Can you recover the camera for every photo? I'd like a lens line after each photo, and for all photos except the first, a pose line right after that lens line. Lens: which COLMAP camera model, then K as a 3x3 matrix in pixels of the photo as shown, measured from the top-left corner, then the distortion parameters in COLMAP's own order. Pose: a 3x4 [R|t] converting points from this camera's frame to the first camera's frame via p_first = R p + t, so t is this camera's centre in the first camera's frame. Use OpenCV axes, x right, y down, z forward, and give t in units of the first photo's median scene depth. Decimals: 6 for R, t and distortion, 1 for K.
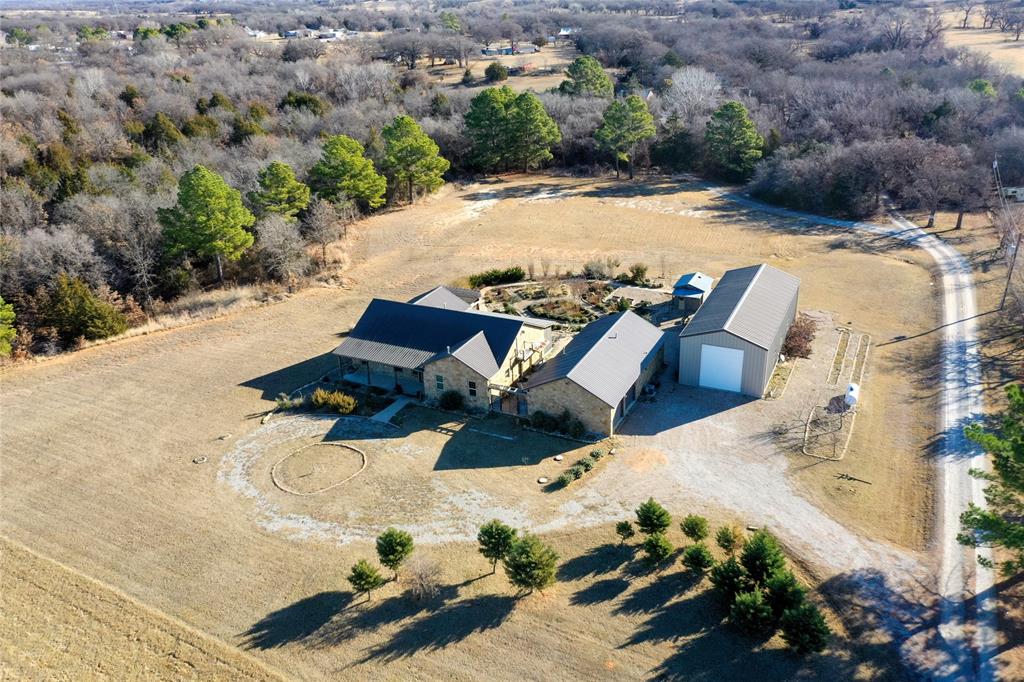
lens RADIAL K [[804.9, 0, 512.0], [0, 804.9, 341.0], [0, 0, 1]] dist [-0.016500, 0.003760]
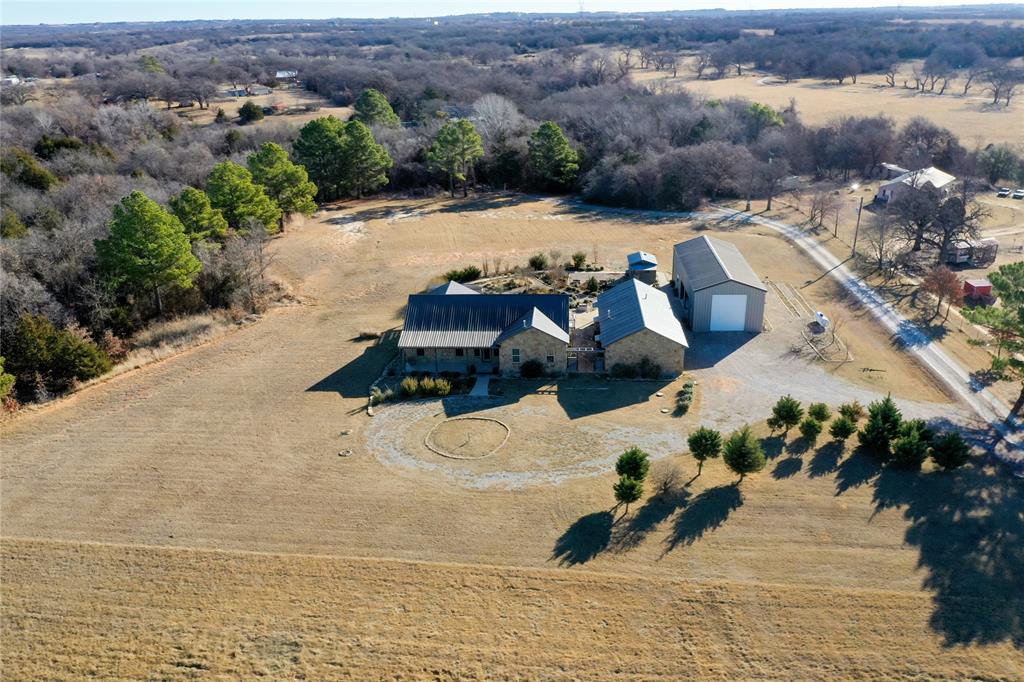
lens RADIAL K [[804.9, 0, 512.0], [0, 804.9, 341.0], [0, 0, 1]] dist [-0.016500, 0.003760]
pose [[0.924130, -0.127567, 0.360153, -0.479228], [0.146474, 0.988884, -0.025578, 0.058455], [-0.352887, 0.076391, 0.932543, -0.018885]]
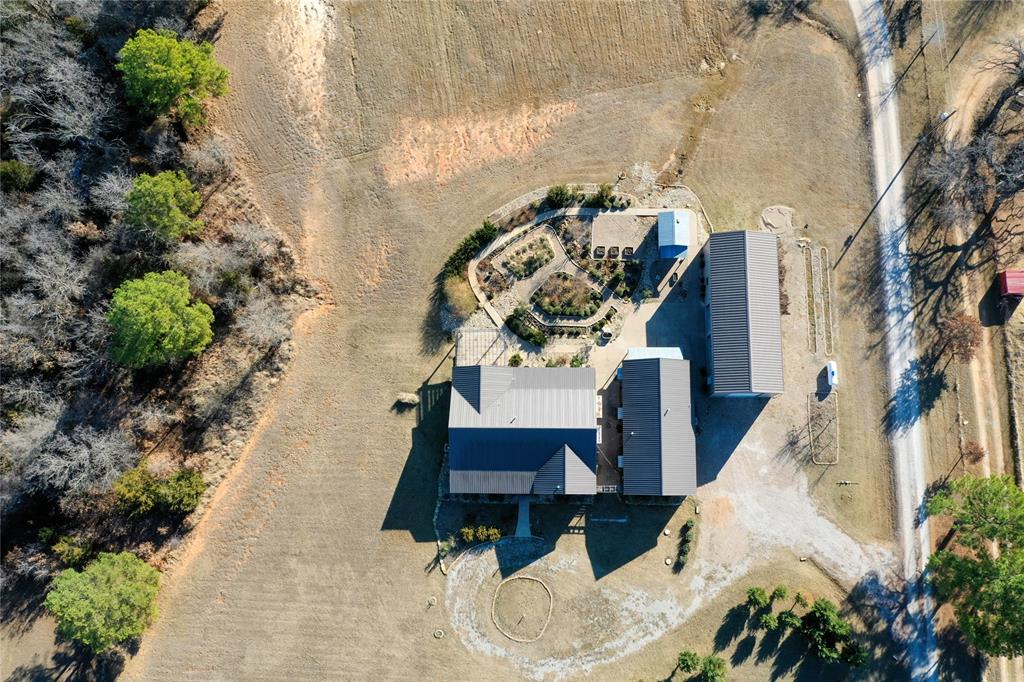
lens RADIAL K [[804.9, 0, 512.0], [0, 804.9, 341.0], [0, 0, 1]] dist [-0.016500, 0.003760]
pose [[0.901156, -0.428301, 0.066903, -0.126668], [0.190524, 0.529948, 0.826351, -1.141760], [-0.389382, -0.731925, 0.559167, 0.470905]]
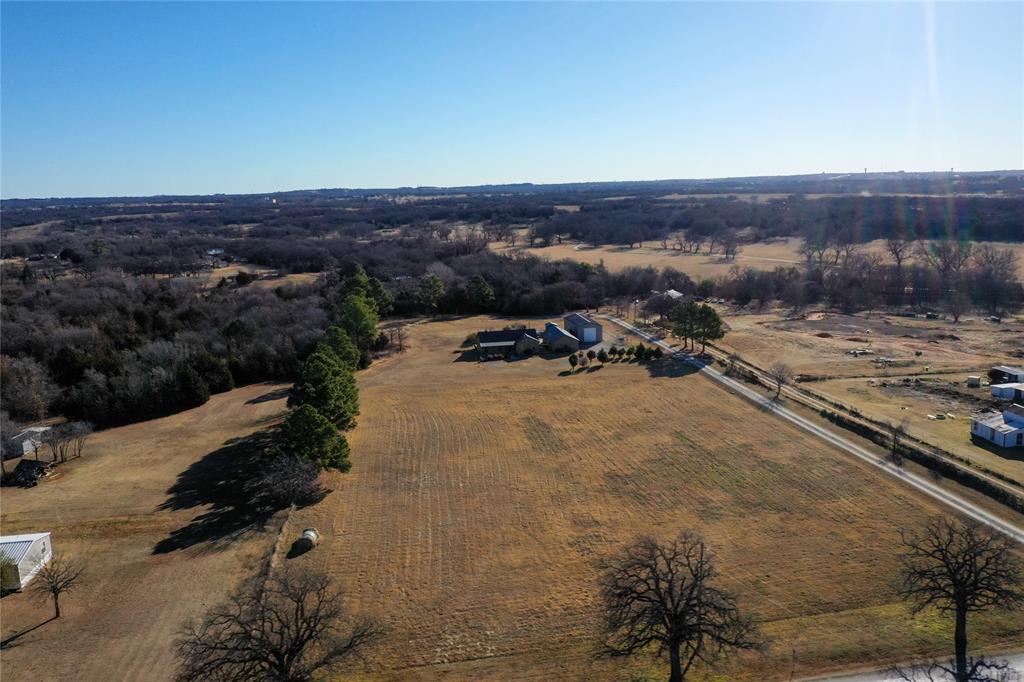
lens RADIAL K [[804.9, 0, 512.0], [0, 804.9, 341.0], [0, 0, 1]] dist [-0.016500, 0.003760]
pose [[0.819646, -0.096819, 0.564630, -1.864090], [0.235951, 0.955187, -0.178730, 0.570011], [-0.522023, 0.279720, 0.805760, -1.493786]]
